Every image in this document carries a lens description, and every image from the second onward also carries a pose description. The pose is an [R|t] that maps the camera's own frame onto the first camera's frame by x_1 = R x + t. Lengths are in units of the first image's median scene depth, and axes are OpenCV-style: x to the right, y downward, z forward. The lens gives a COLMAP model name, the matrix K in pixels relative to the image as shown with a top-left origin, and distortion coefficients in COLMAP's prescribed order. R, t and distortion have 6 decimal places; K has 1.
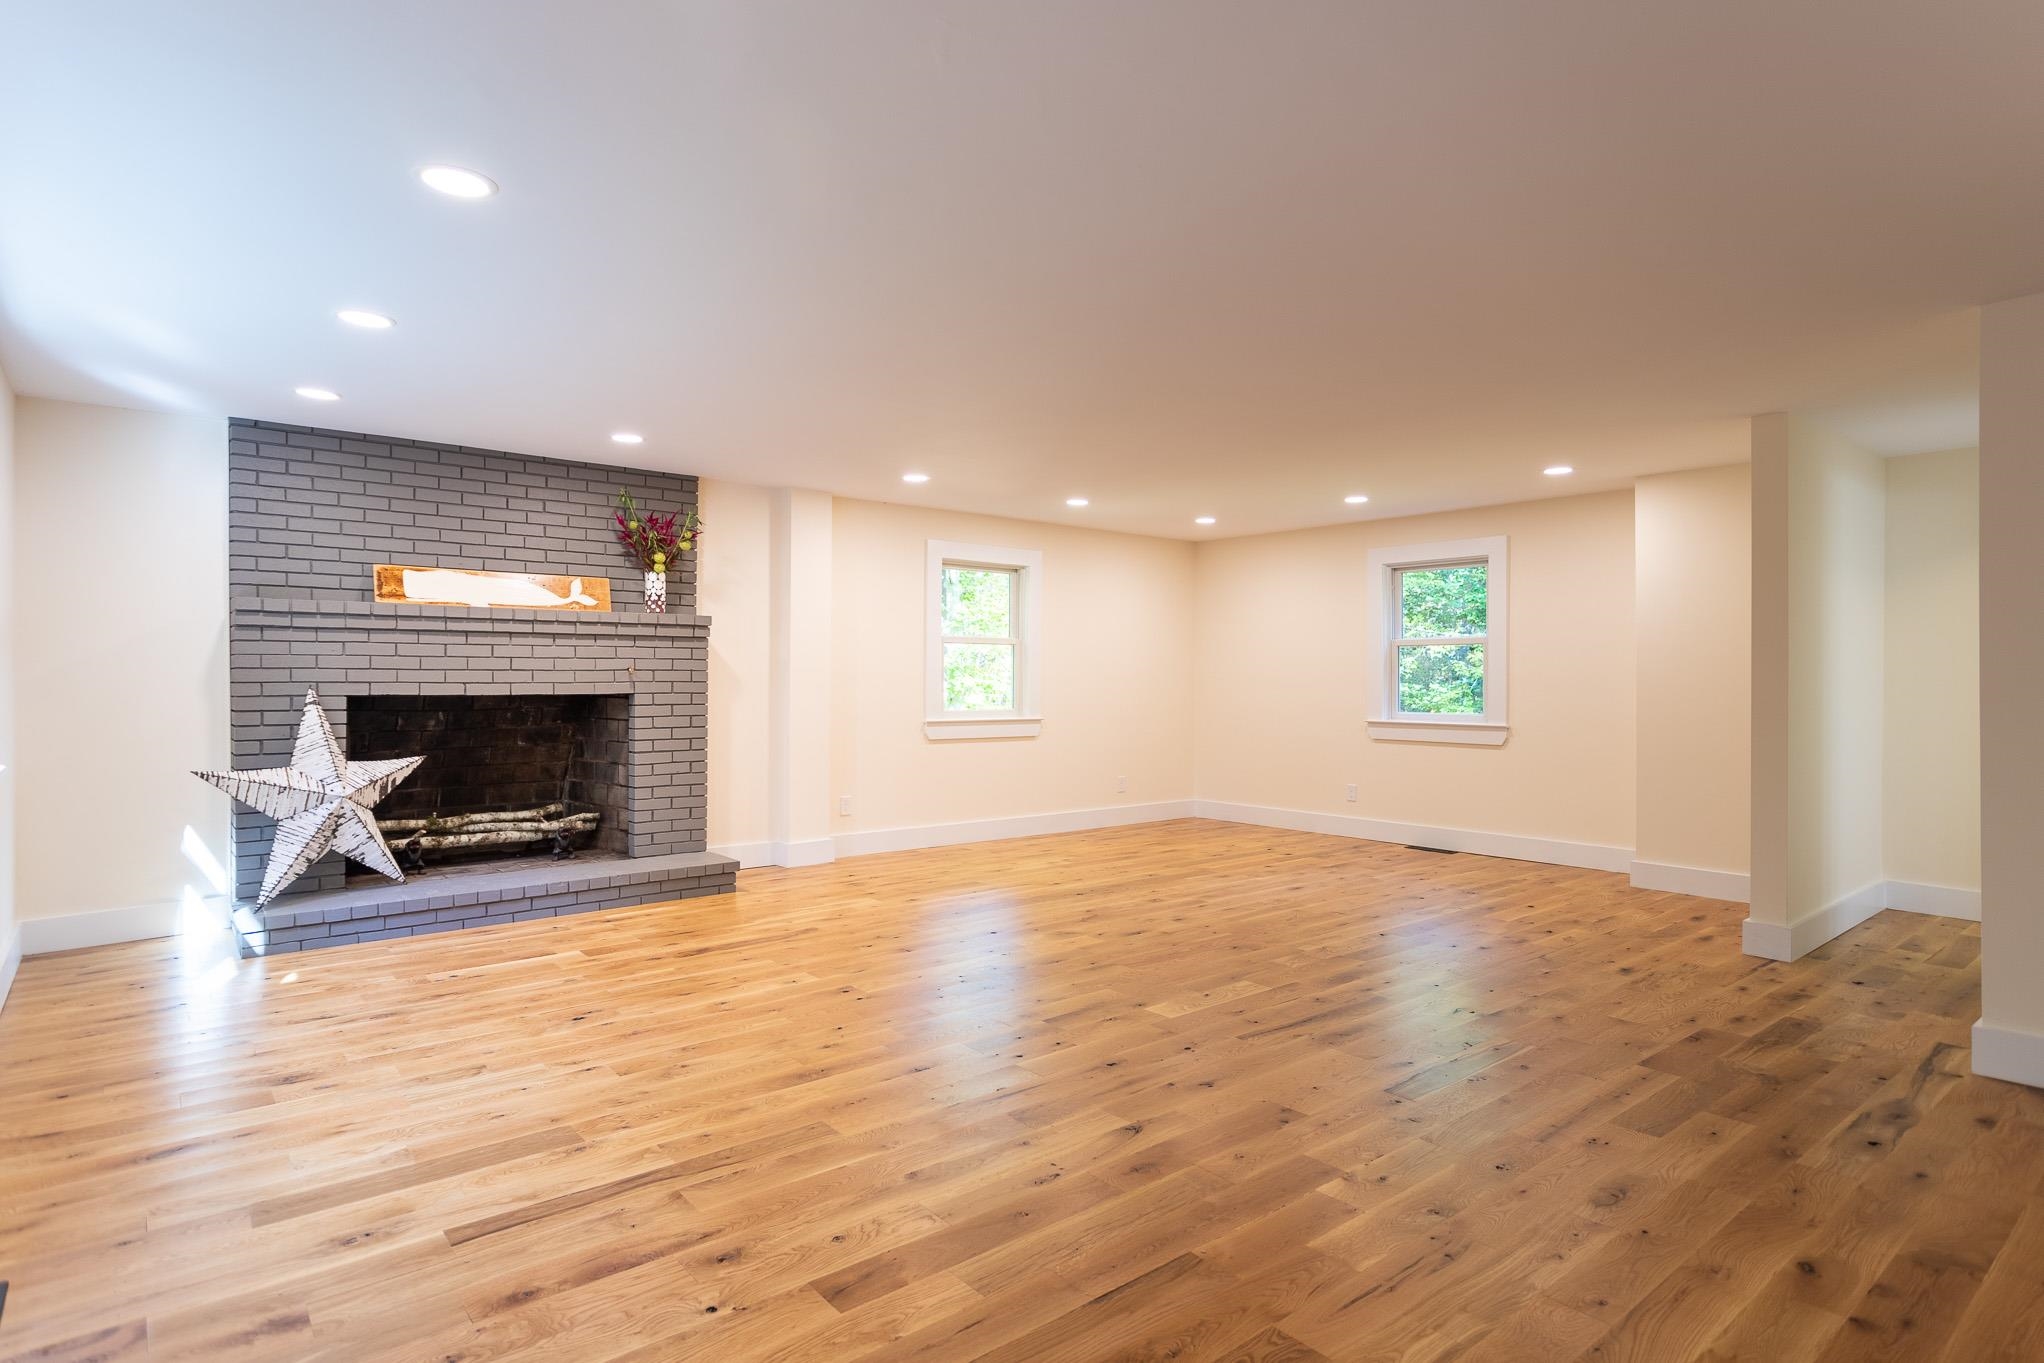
lens RADIAL K [[1081.1, 0, 1034.2], [0, 1081.1, 675.1], [0, 0, 1]] dist [0.002232, 0.002433]
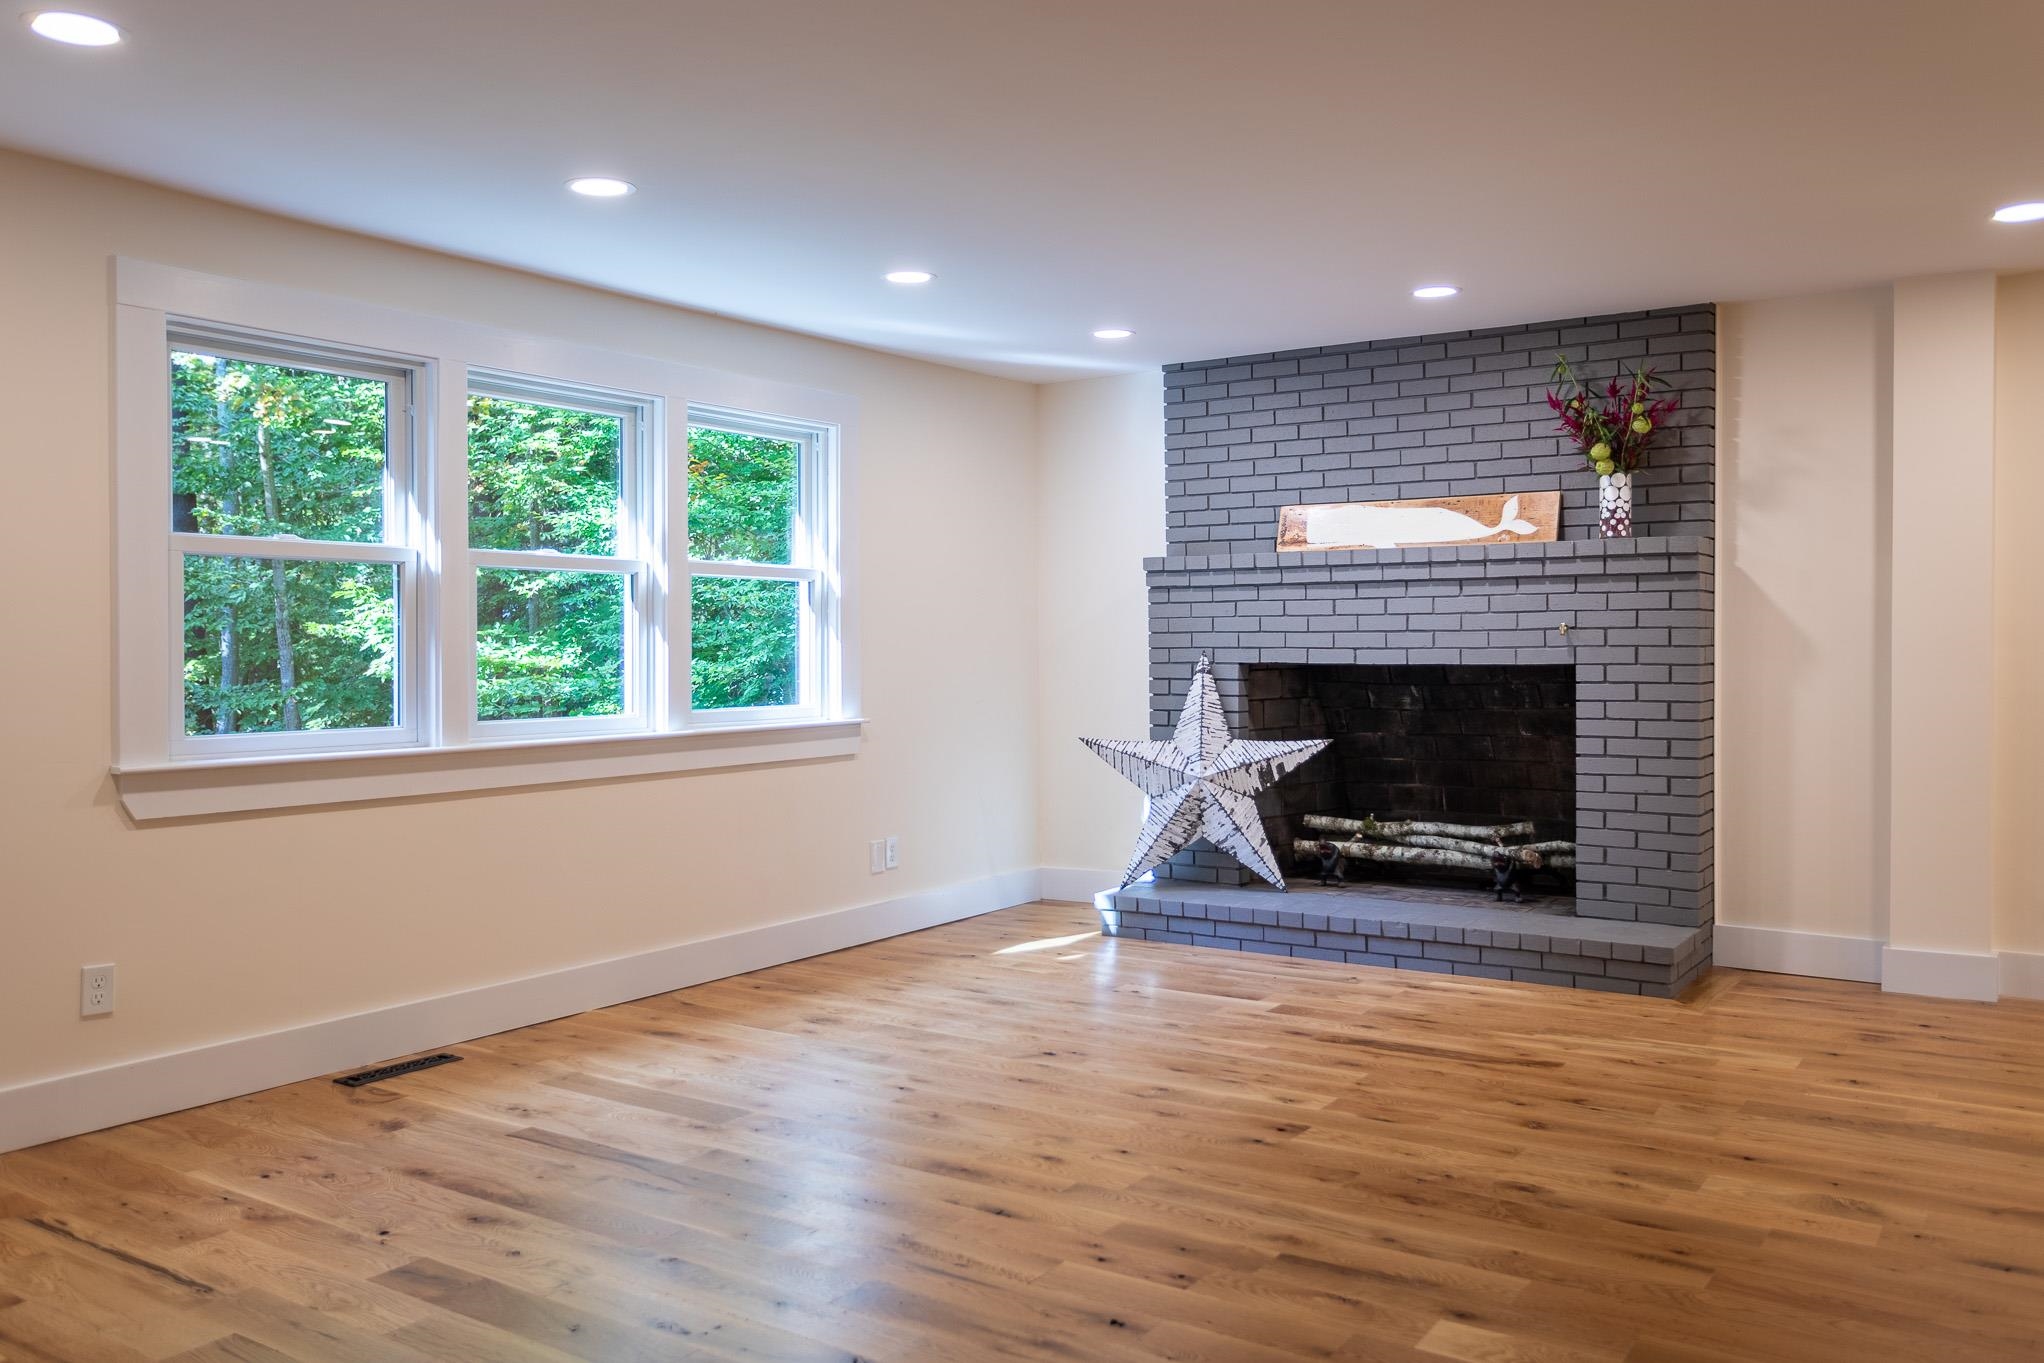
lens RADIAL K [[1660.6, 0, 1028.5], [0, 1660.6, 657.2], [0, 0, 1]] dist [0.005305, 0.003486]
pose [[0.267734, 0.004359, -0.963483, 0.543412], [0.006224, 0.999961, 0.006254, 0.004585], [0.963473, -0.007671, 0.267697, 0.442038]]
